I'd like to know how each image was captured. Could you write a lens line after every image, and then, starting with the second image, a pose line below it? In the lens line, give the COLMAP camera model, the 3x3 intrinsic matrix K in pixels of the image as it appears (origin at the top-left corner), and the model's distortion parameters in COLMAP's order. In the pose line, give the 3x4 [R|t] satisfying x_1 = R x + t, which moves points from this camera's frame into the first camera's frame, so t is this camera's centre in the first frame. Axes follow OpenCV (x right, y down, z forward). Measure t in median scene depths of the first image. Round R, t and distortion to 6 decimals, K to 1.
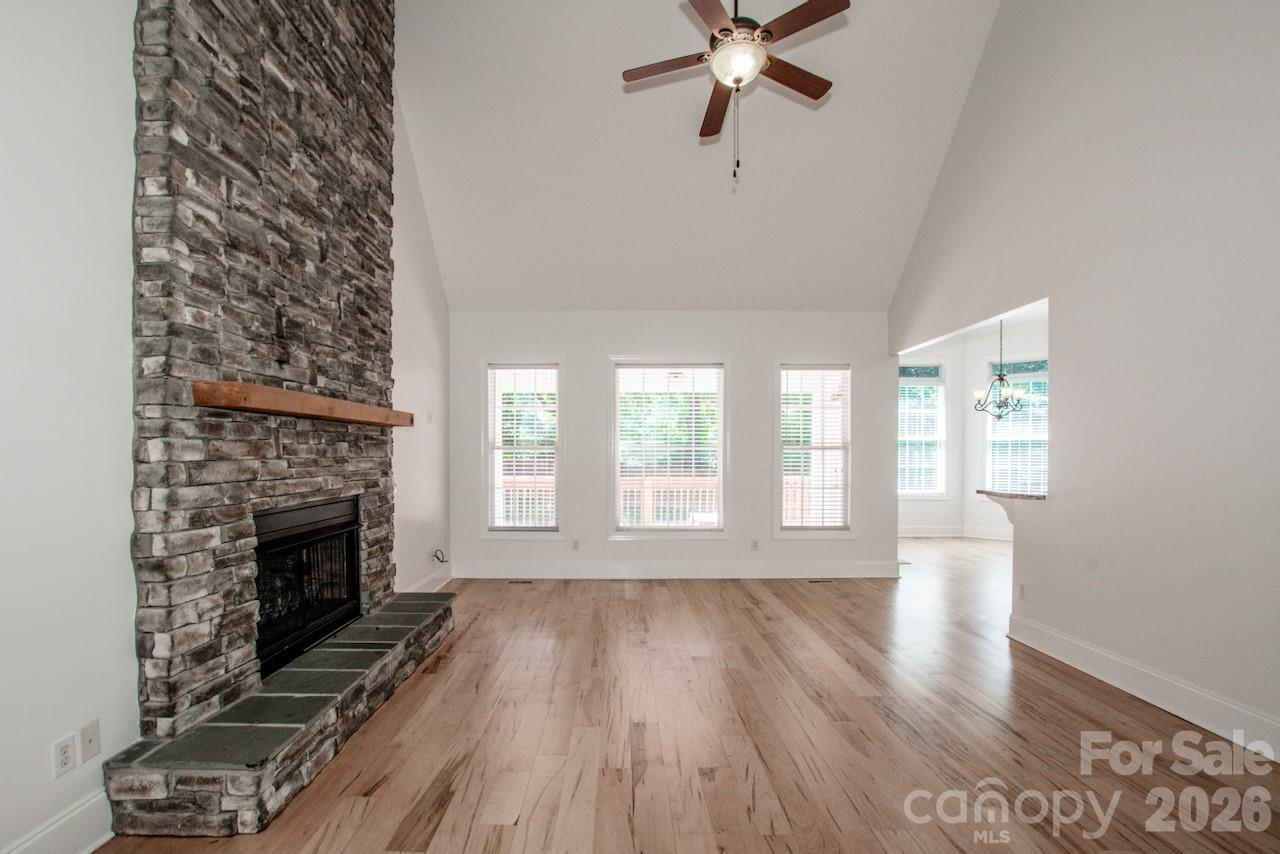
lens RADIAL K [[526.2, 0, 640.8], [0, 526.2, 465.5], [0, 0, 1]] dist [-0.027555, 0.000067]
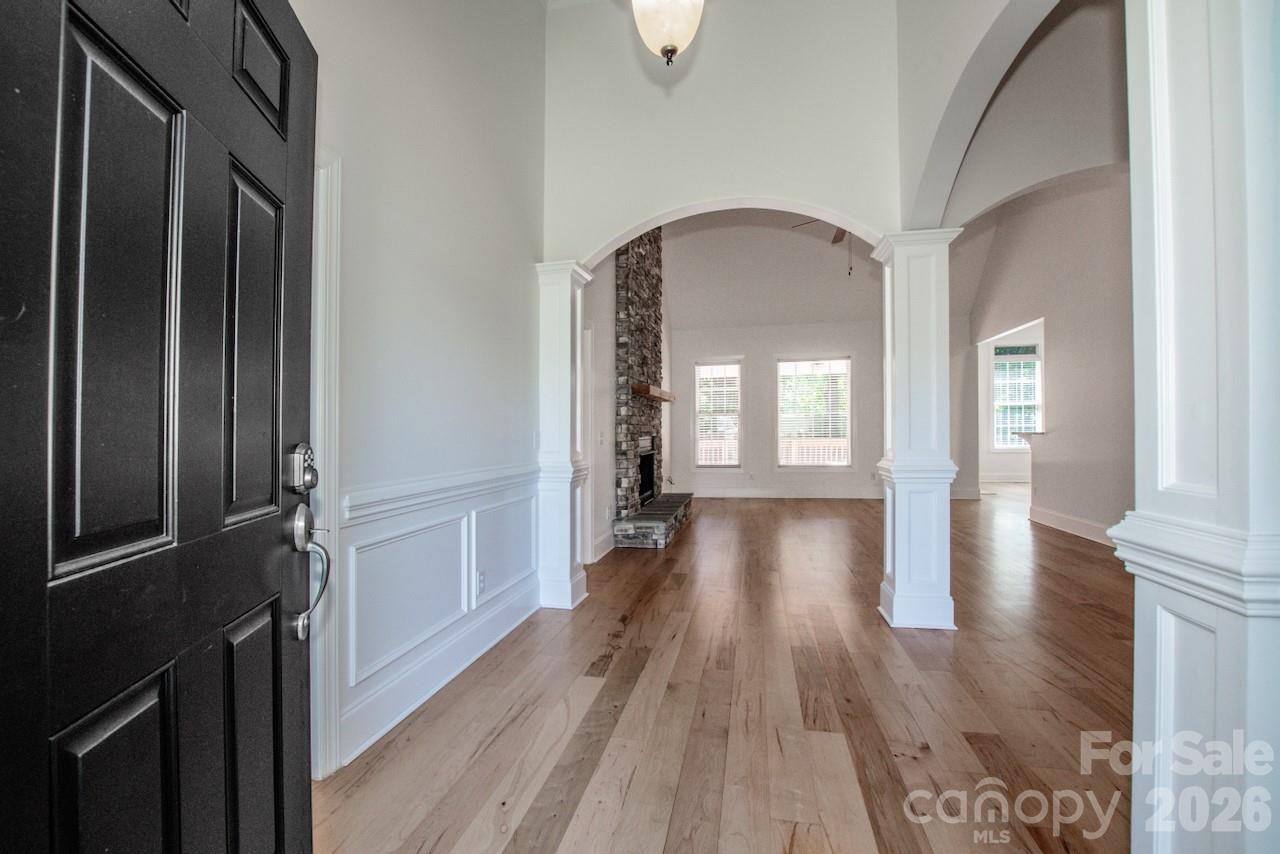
lens RADIAL K [[565.7, 0, 638.0], [0, 565.7, 446.8], [0, 0, 1]] dist [-0.033083, -0.000070]
pose [[0.972745, -0.008109, -0.231734, -0.168356], [0.008627, 0.999962, 0.001221, 0.157569], [0.231716, -0.003187, 0.972778, -1.892950]]
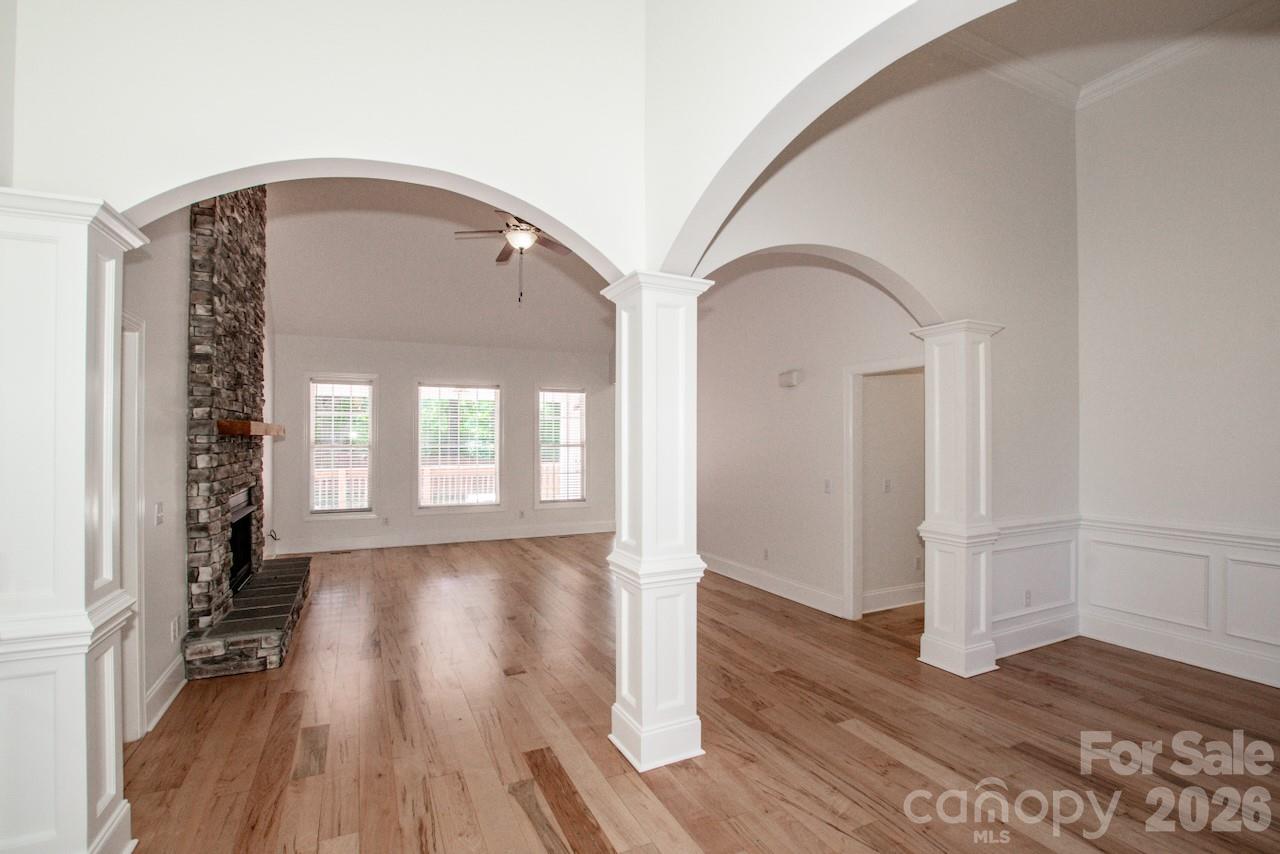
lens RADIAL K [[550.7, 0, 614.7], [0, 550.7, 451.4], [0, 0, 1]] dist [-0.028795, 0.000111]
pose [[0.916115, -0.006238, 0.400867, -0.394849], [0.004705, 0.999977, 0.004809, -0.064532], [-0.400888, -0.002520, 0.916123, -1.221811]]
